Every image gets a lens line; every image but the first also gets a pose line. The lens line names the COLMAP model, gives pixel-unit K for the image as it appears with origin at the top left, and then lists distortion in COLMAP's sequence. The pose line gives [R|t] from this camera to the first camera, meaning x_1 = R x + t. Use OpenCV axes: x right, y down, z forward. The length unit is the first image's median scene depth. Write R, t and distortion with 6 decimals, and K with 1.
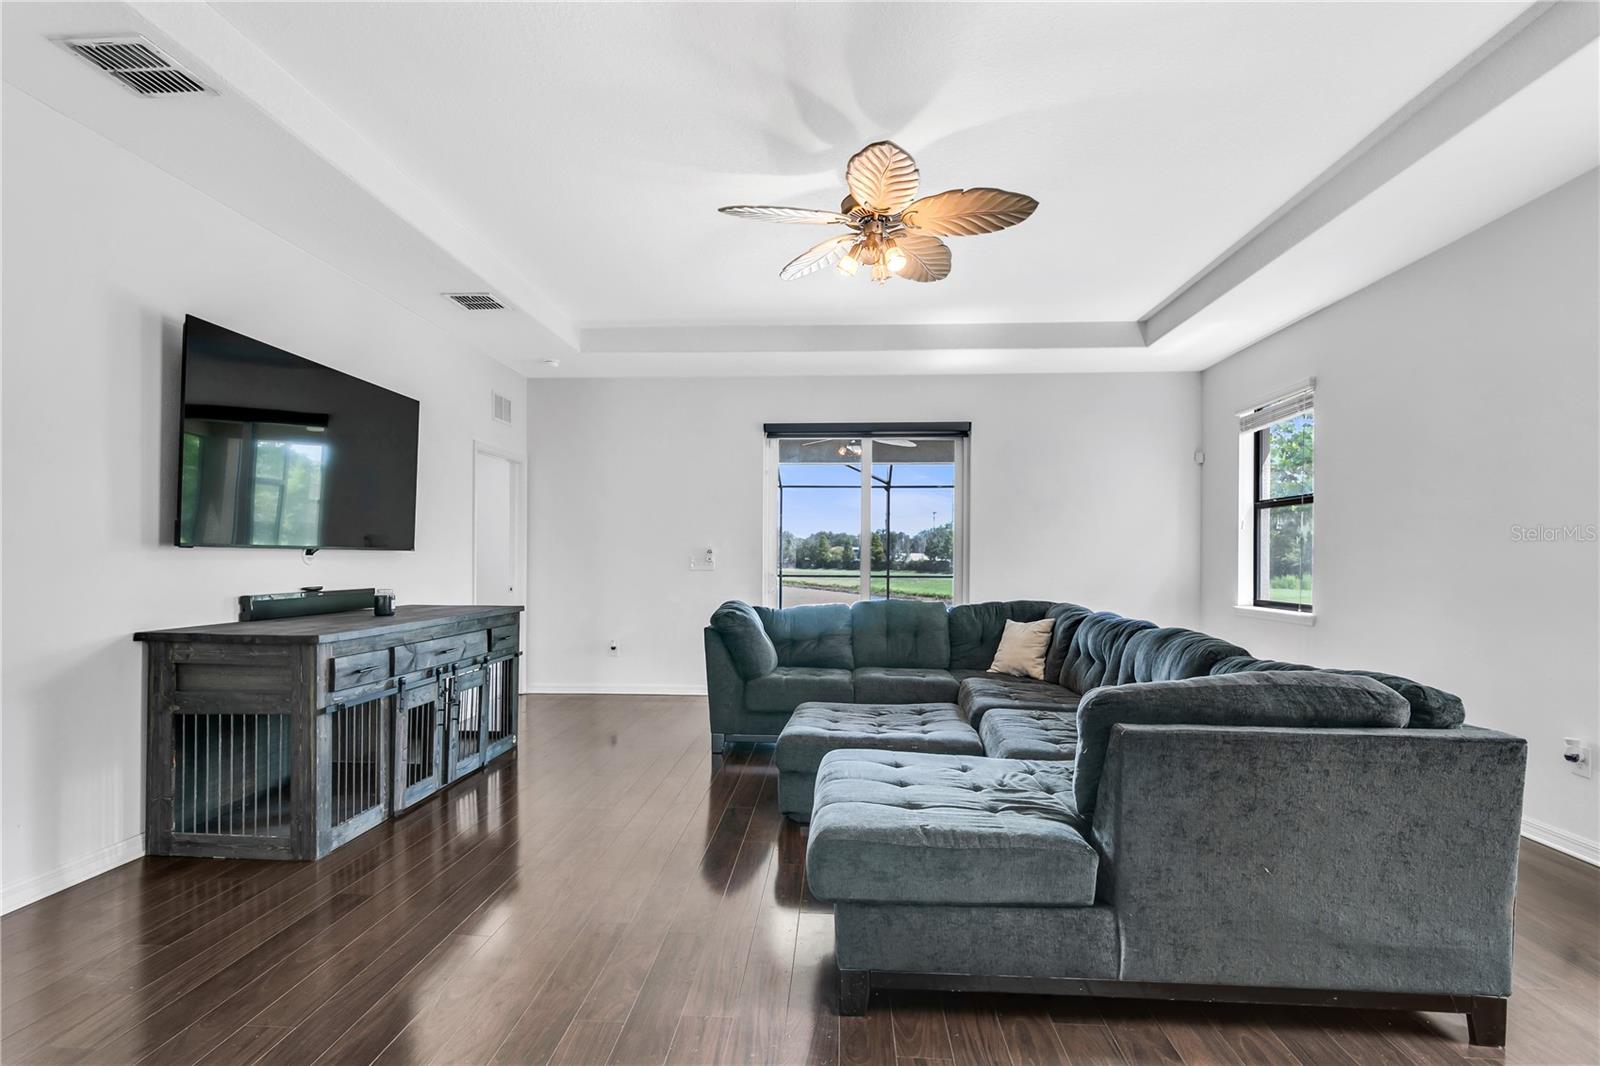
lens RADIAL K [[736.5, 0, 797.2], [0, 736.5, 551.1], [0, 0, 1]] dist [0.002498, -0.000130]
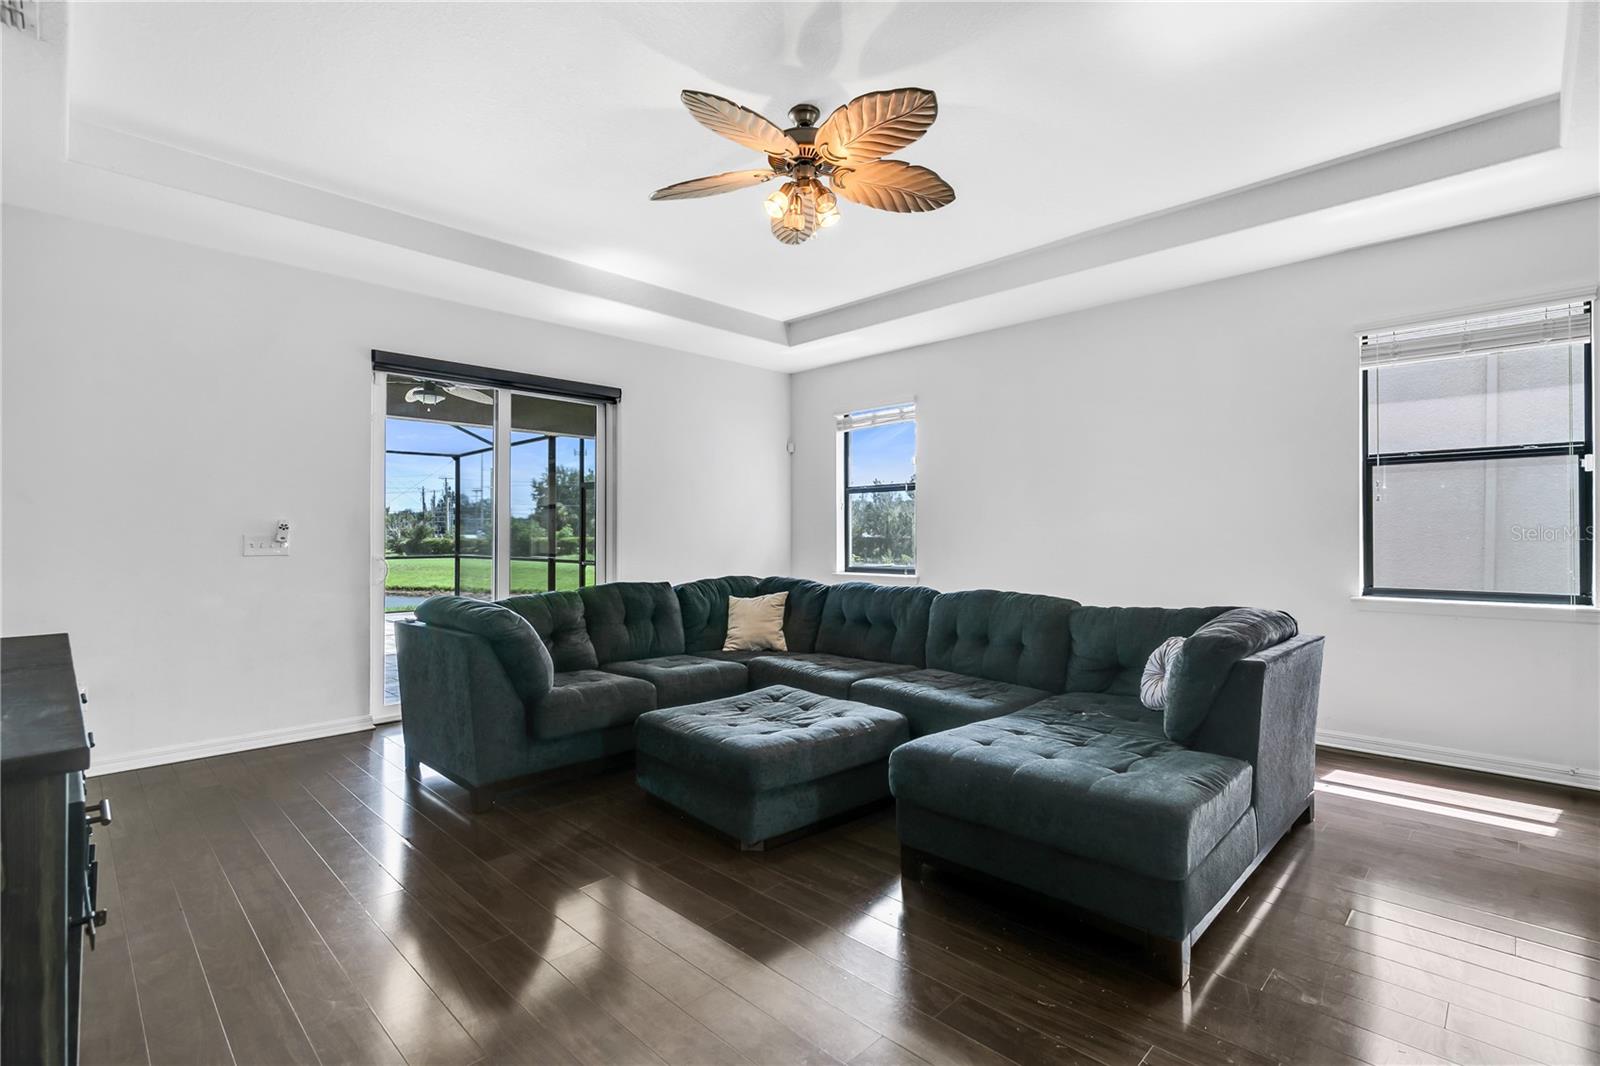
lens RADIAL K [[731.0, 0, 798.6], [0, 731.0, 539.0], [0, 0, 1]] dist [0.001015, -0.000785]
pose [[0.661521, -0.009551, 0.749866, -0.527067], [-0.001568, 0.999899, 0.014120, 0.001820], [-0.749925, -0.010516, 0.661439, 0.370891]]
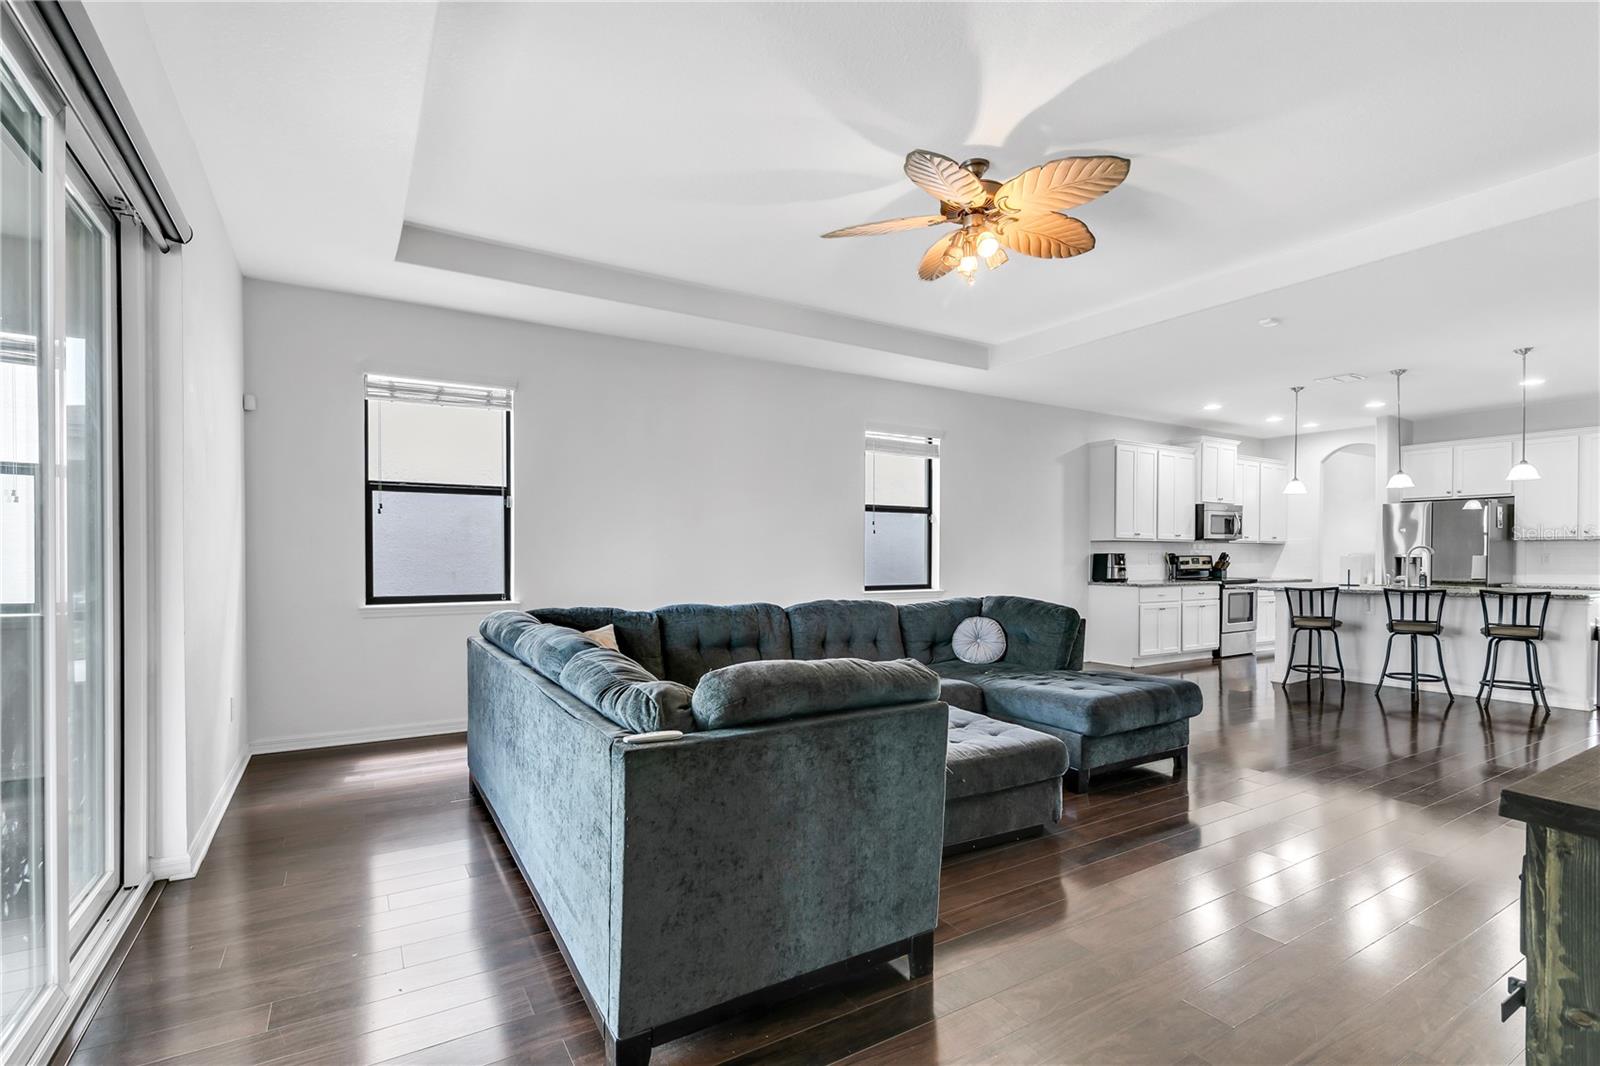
lens RADIAL K [[738.0, 0, 790.8], [0, 738.0, 559.2], [0, 0, 1]] dist [-0.006595, -0.000359]
pose [[-0.563399, -0.012184, 0.826095, -0.533259], [-0.013653, 0.999892, 0.005436, 0.016684], [-0.826072, -0.008216, -0.563504, 1.617428]]
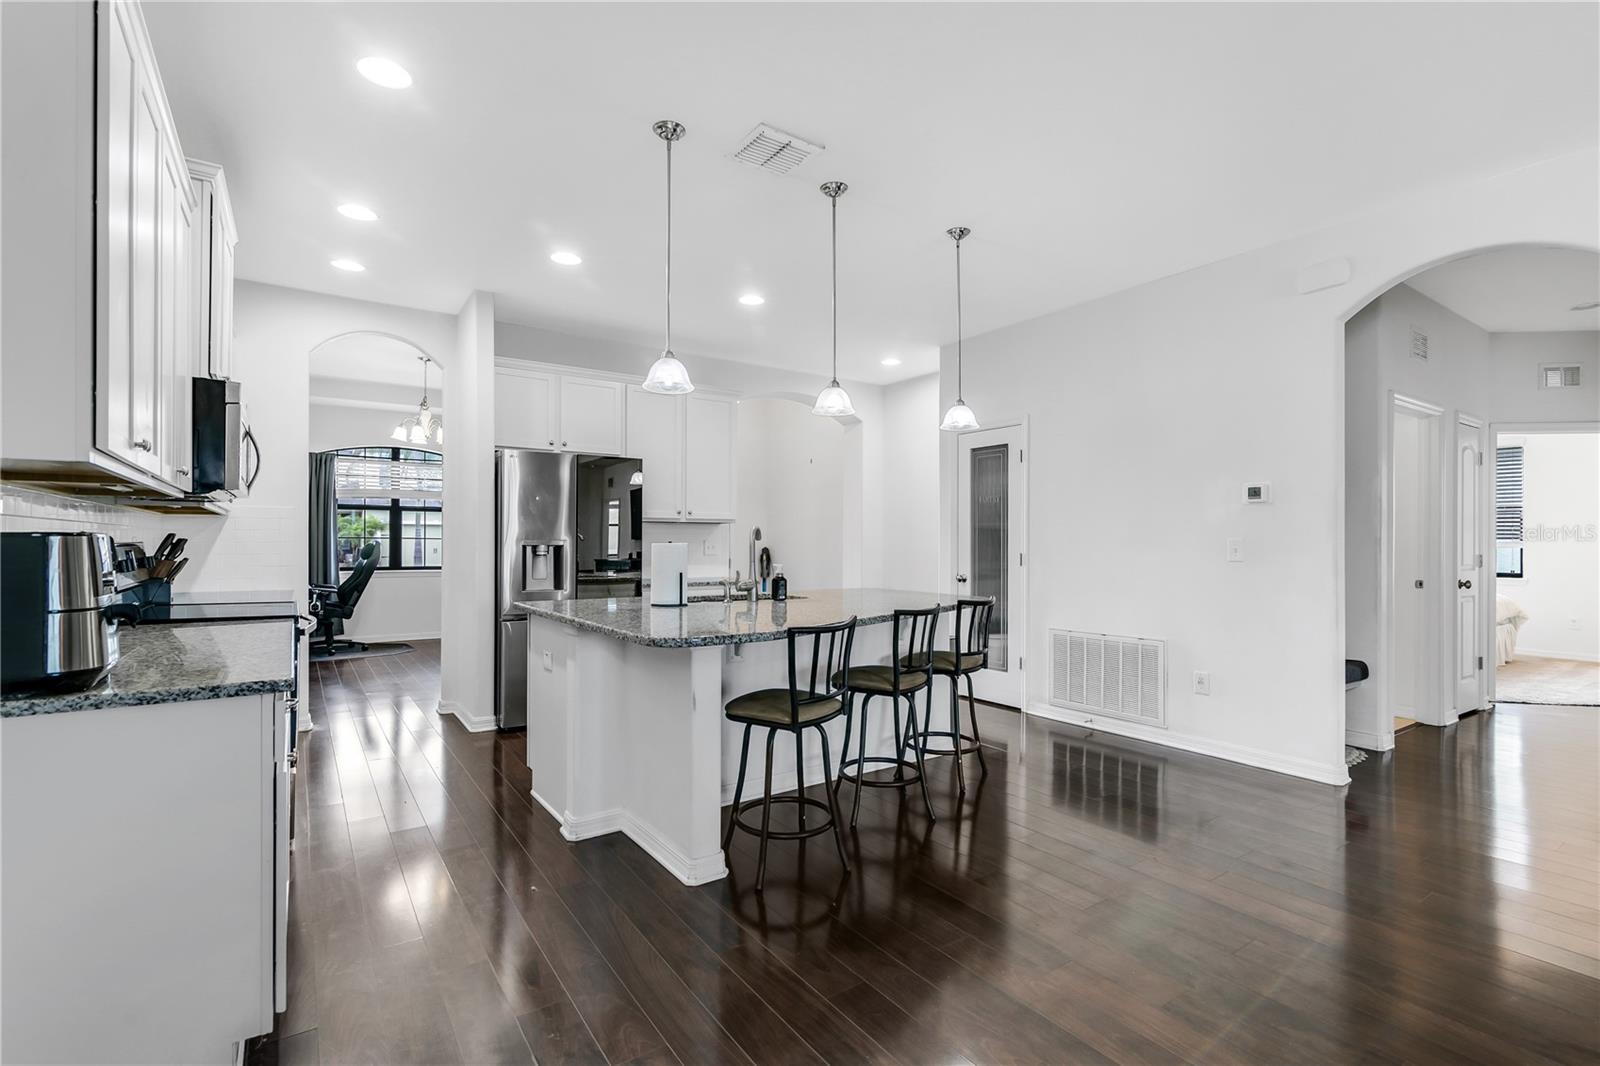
lens RADIAL K [[736.7, 0, 803.0], [0, 736.7, 542.3], [0, 0, 1]] dist [0.001857, -0.000110]
pose [[-0.784609, -0.008535, -0.619932, 0.648123], [-0.000810, 0.999918, -0.012742, 0.008365], [0.619990, -0.009495, -0.784552, 0.185990]]
